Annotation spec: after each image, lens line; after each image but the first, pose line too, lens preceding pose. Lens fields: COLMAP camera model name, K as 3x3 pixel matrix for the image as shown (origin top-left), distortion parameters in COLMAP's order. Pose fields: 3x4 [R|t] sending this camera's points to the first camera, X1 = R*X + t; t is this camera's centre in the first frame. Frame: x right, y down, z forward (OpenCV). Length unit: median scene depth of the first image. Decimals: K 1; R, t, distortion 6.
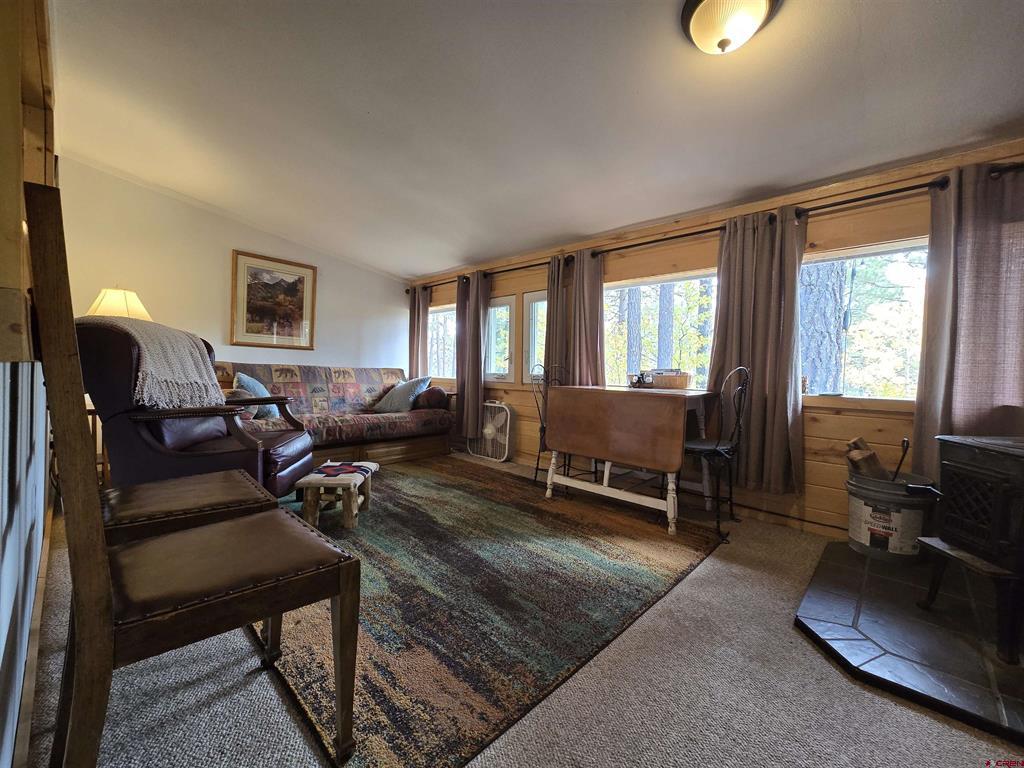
lens RADIAL K [[412.3, 0, 503.7], [0, 412.3, 384.4], [0, 0, 1]] dist [0.001543, -0.000023]
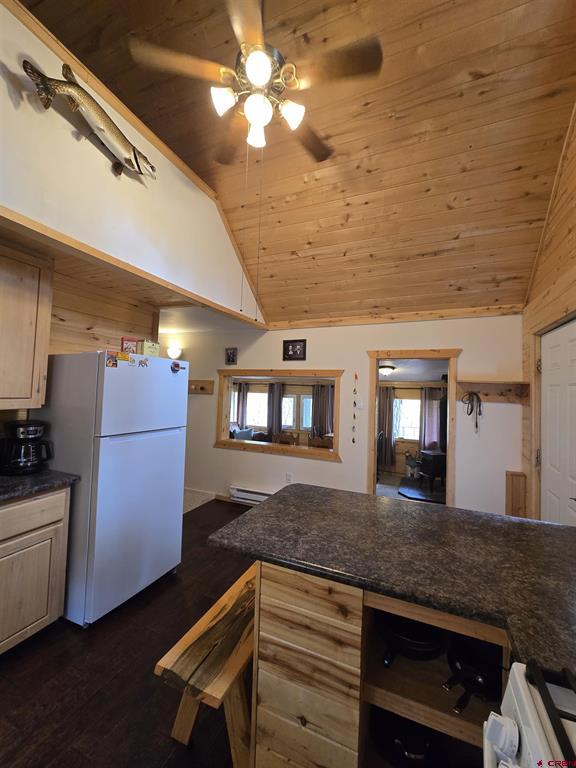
lens RADIAL K [[309.2, 0, 286.4], [0, 309.2, 378.1], [0, 0, 1]] dist [0.001543, -0.000023]
pose [[0.936730, 0.020081, 0.349476, -1.197869], [-0.002053, 0.998651, -0.051880, -0.374265], [-0.350046, 0.047880, 0.935508, -1.311490]]
